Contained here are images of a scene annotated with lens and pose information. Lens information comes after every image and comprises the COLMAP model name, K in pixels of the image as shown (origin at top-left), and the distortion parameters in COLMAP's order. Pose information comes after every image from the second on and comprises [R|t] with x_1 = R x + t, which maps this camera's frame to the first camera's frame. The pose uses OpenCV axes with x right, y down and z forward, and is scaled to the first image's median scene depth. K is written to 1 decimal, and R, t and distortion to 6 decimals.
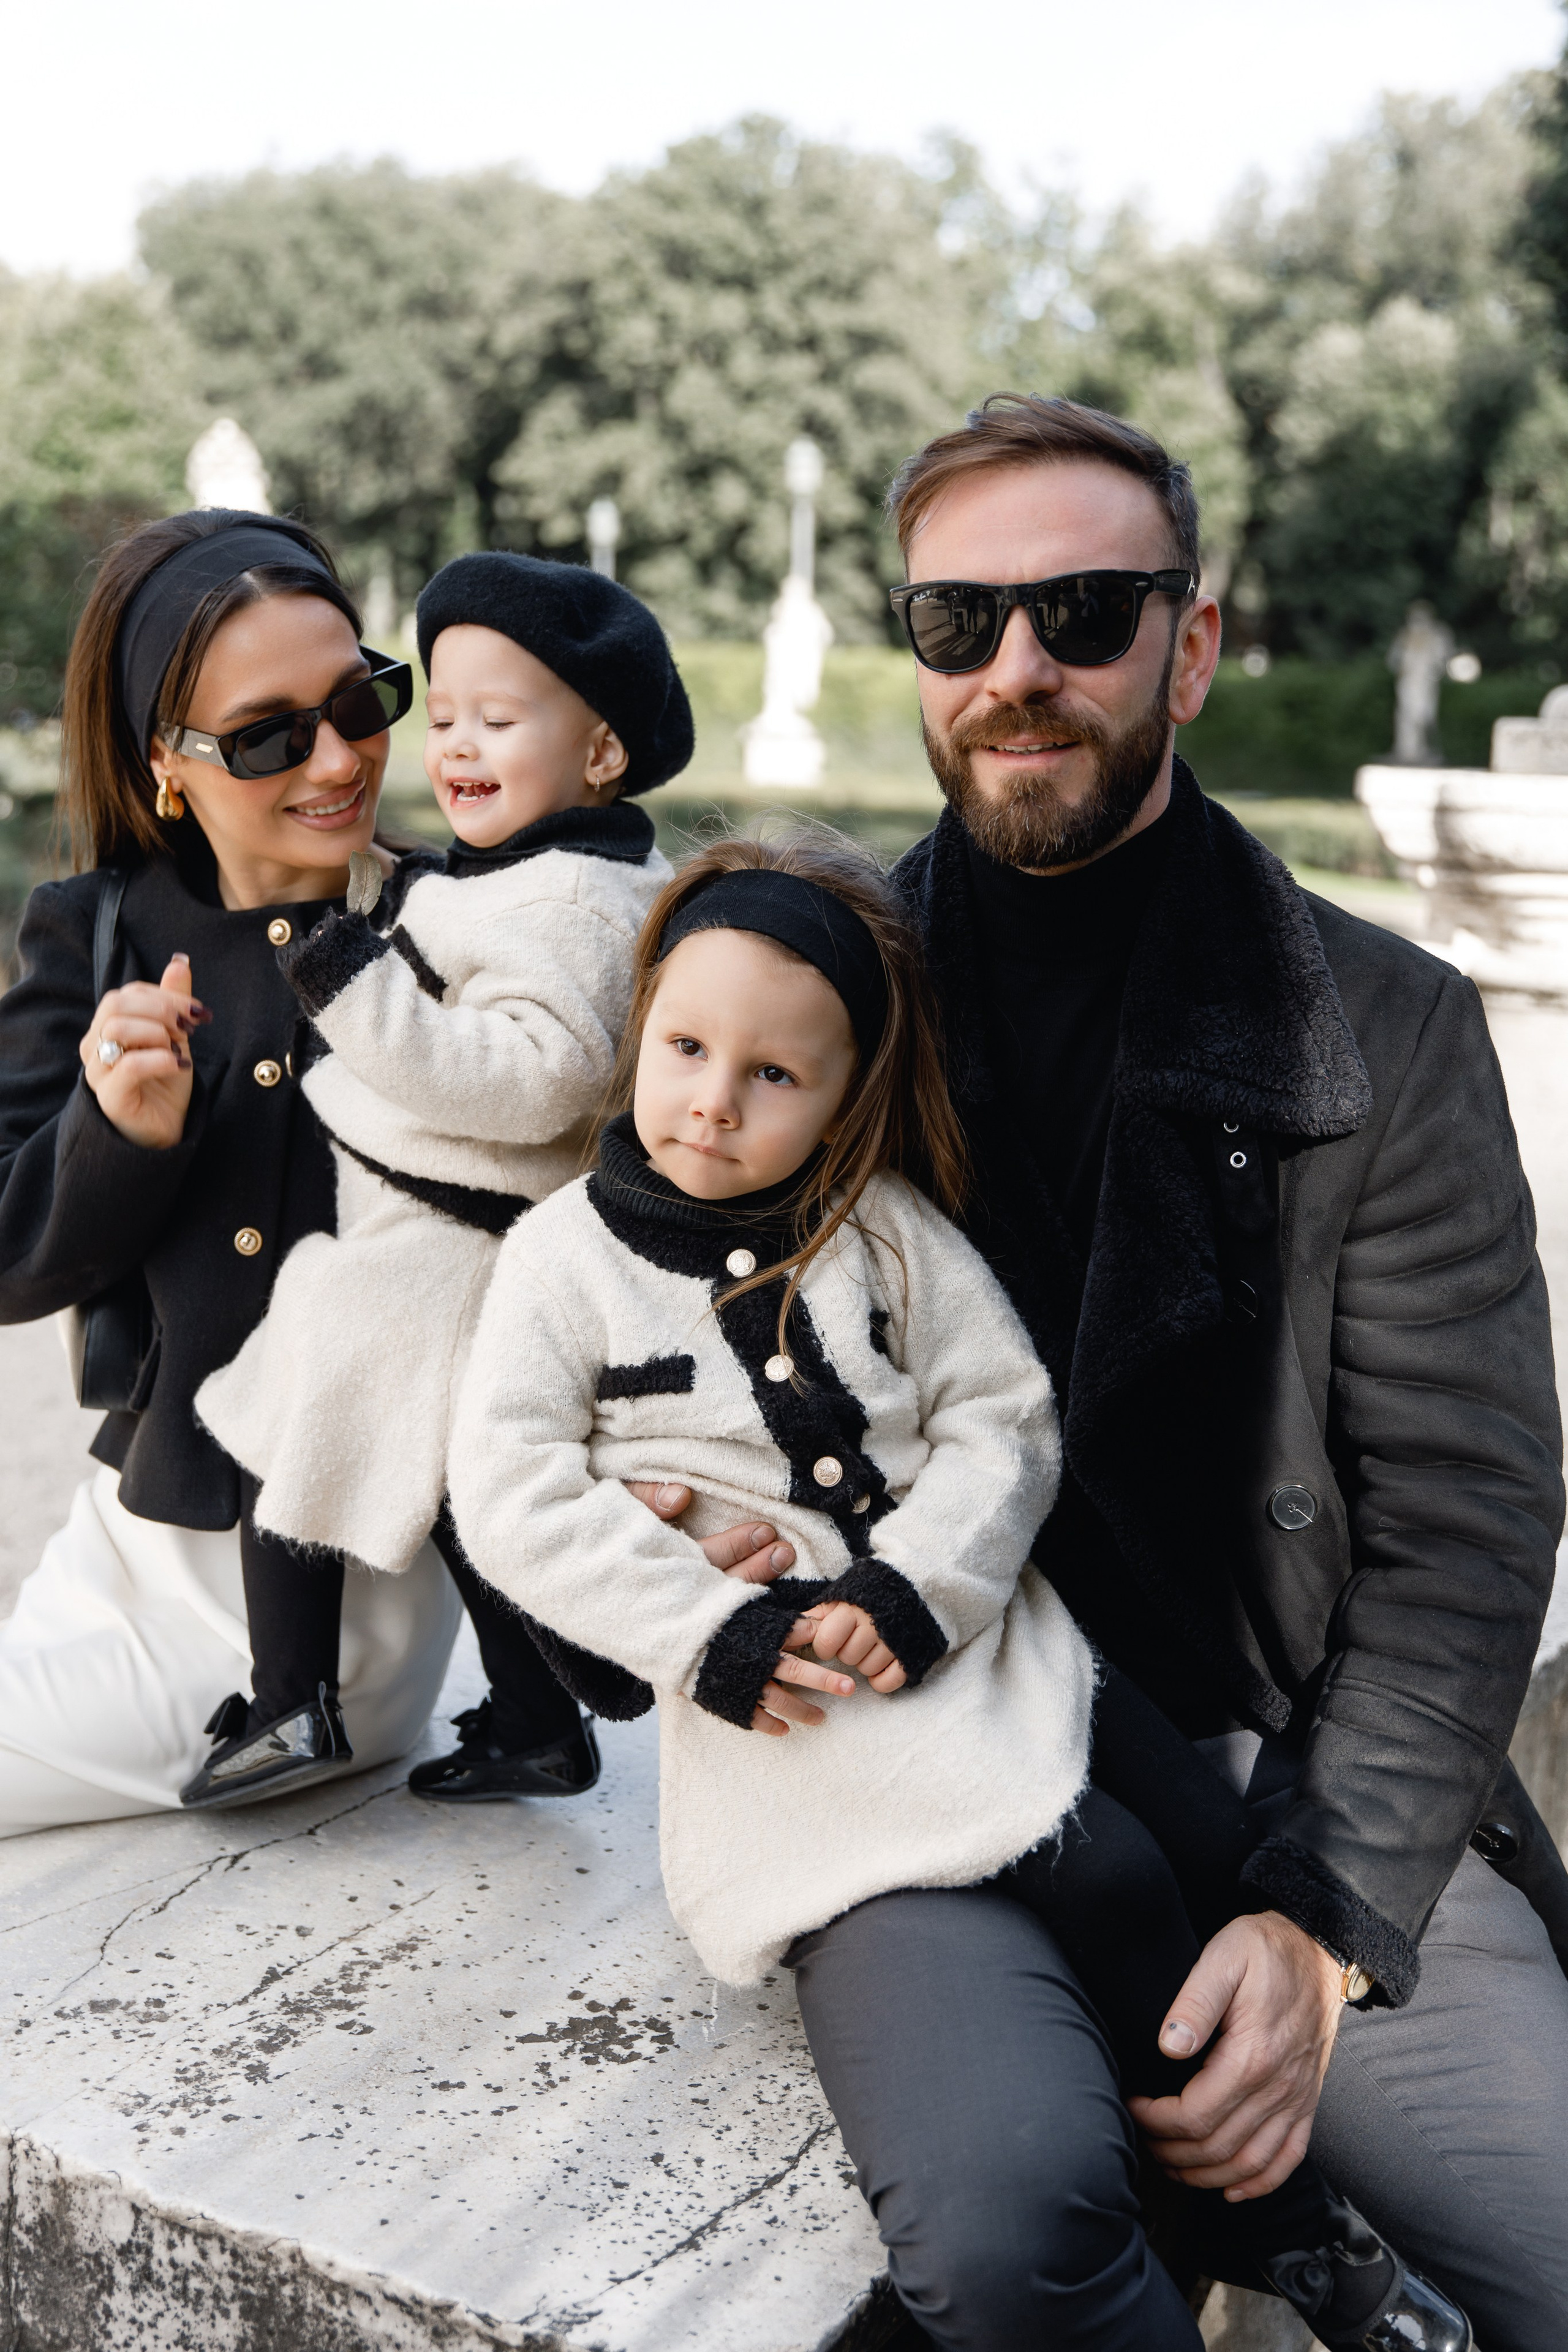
lens RADIAL K [[2989.8, 0, 835.3], [0, 2989.8, 1217.1], [0, 0, 1]] dist [-0.029321, 0.010908]
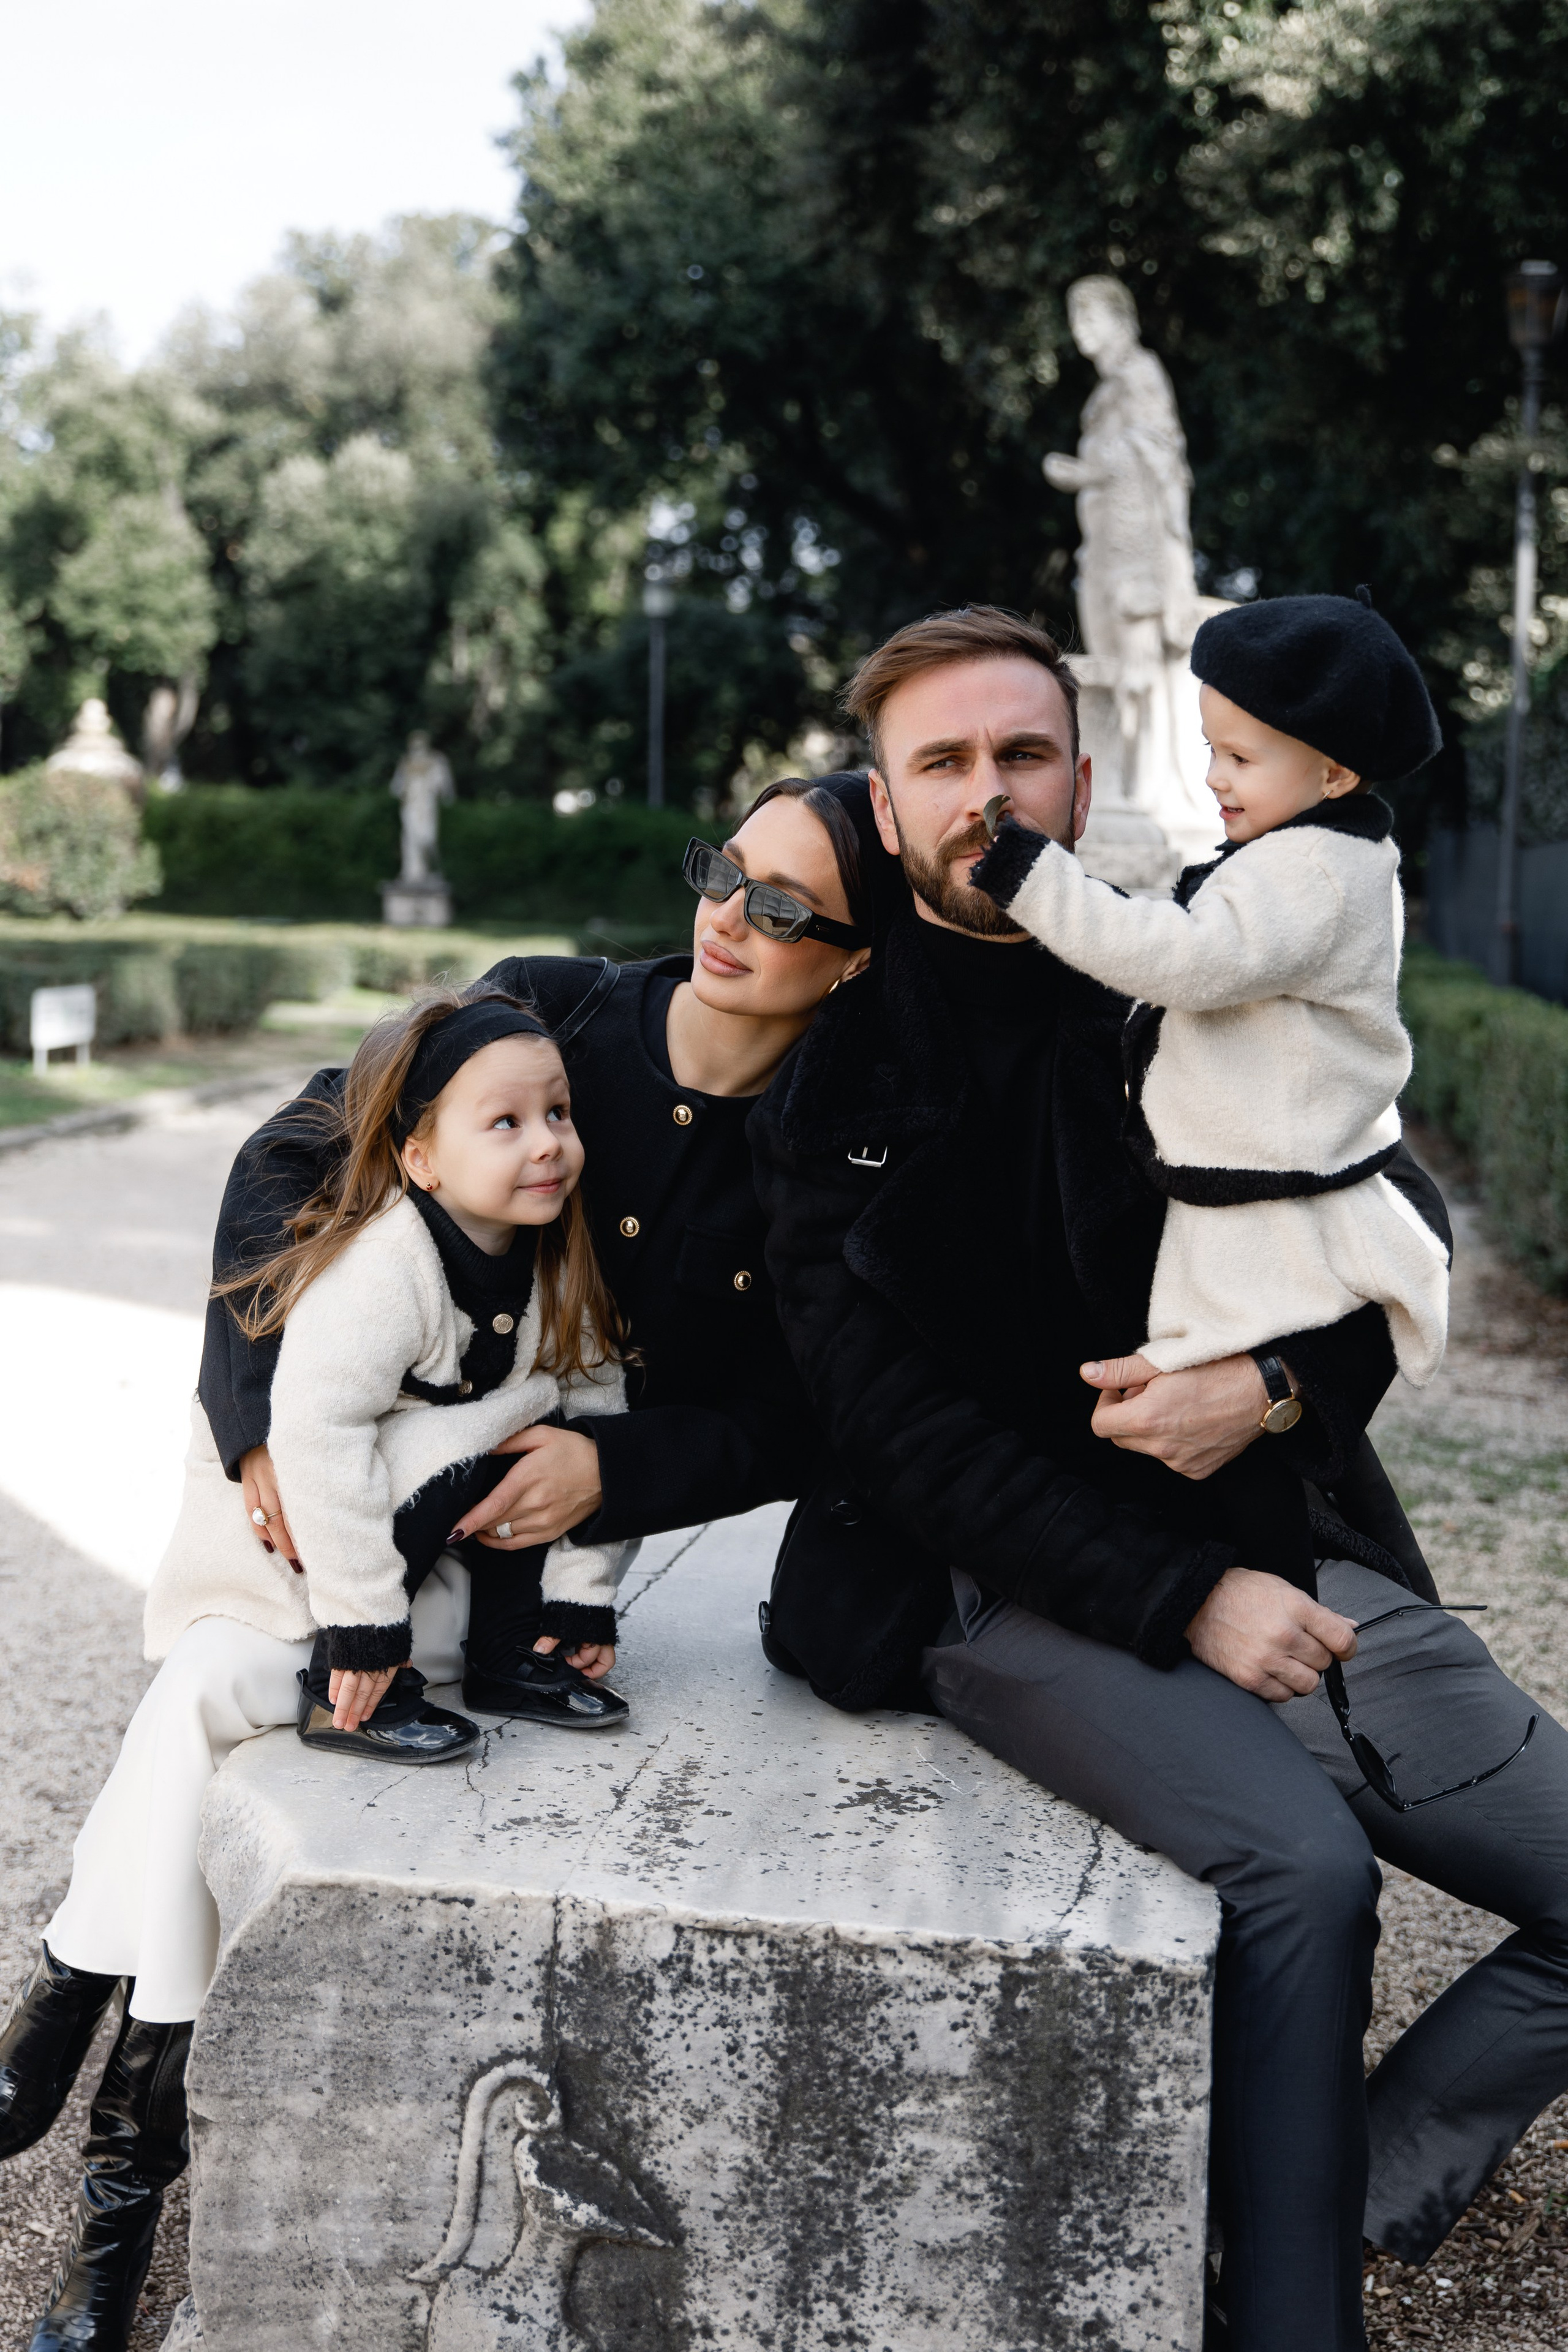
lens RADIAL K [[3063.9, 0, 784.0], [0, 3063.9, 1176.0], [0, 0, 1]] dist [-0.006973, -0.022701]
pose [[0.941901, -0.038050, 0.333730, -0.632564], [0.057151, 0.997230, -0.047600, 0.061037], [-0.330994, 0.063907, 0.941466, -0.340765]]
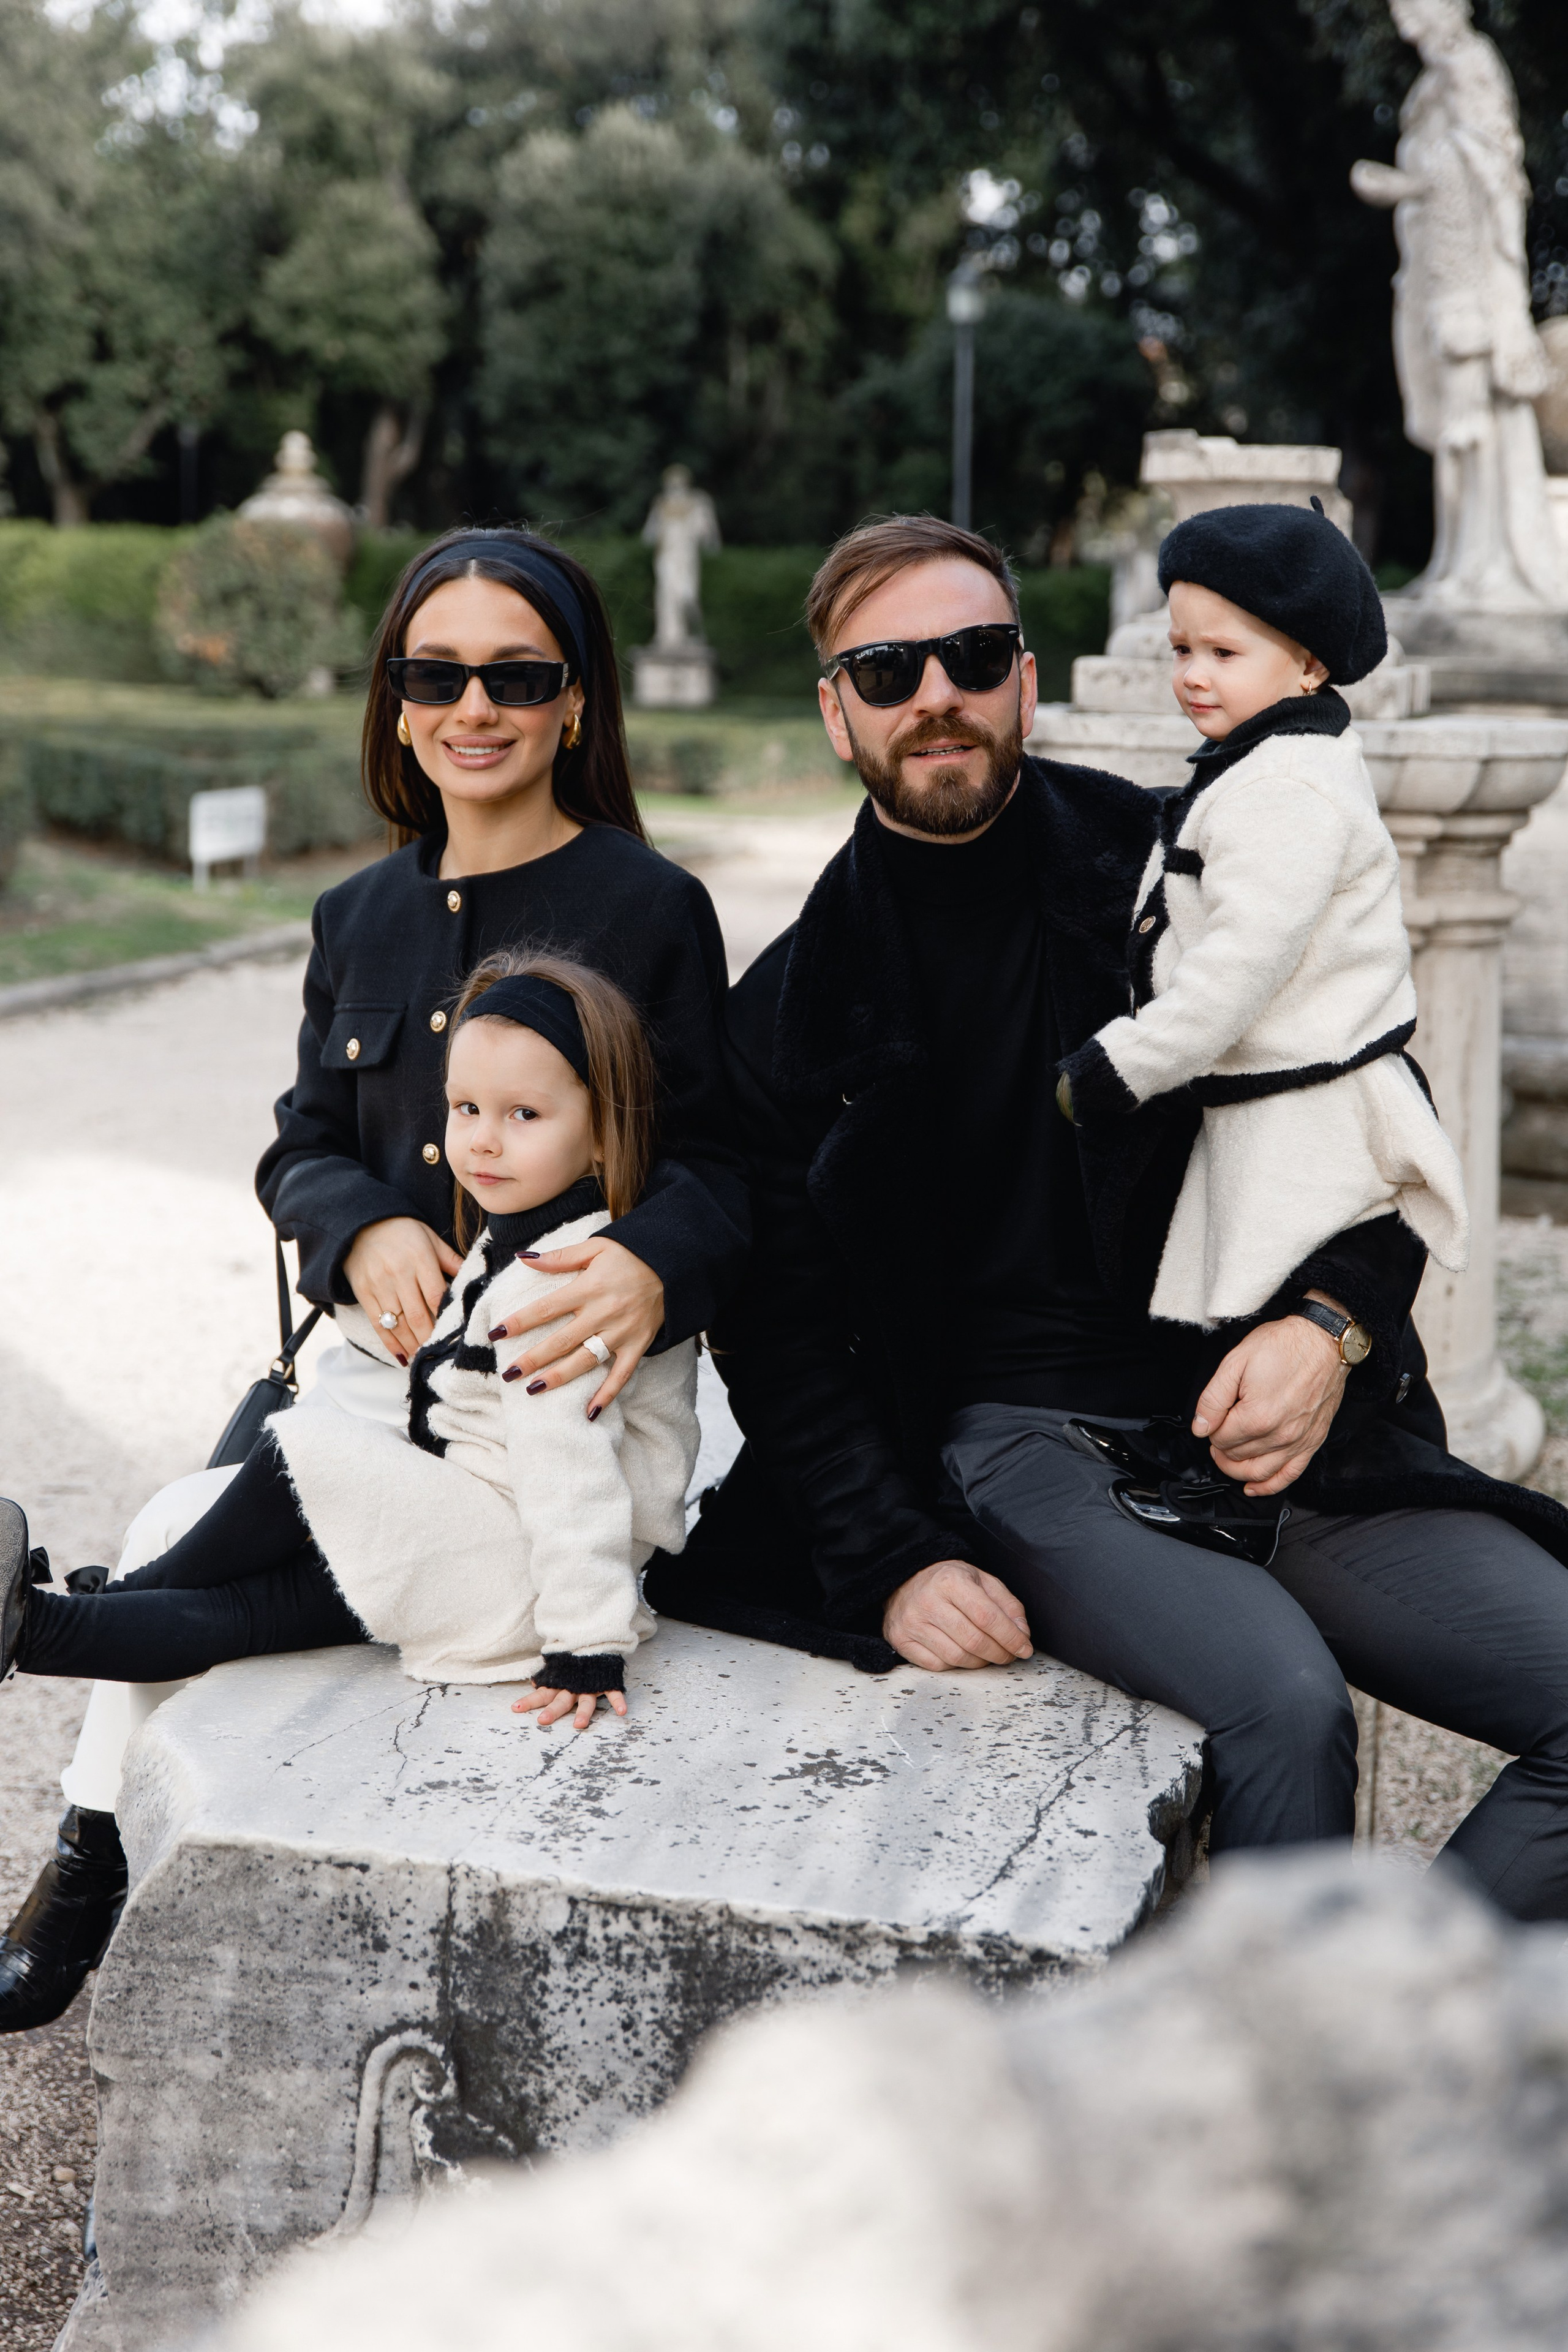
lens RADIAL K [[3709.0, 0, 784.0], [0, 3709.0, 1176.0], [0, 0, 1]] dist [-0.014552, -0.044006]
pose [[0.970743, -0.045302, 0.235808, -0.507945], [0.047067, 0.998890, -0.001861, 0.022507], [-0.235462, 0.012906, 0.971798, -0.599727]]
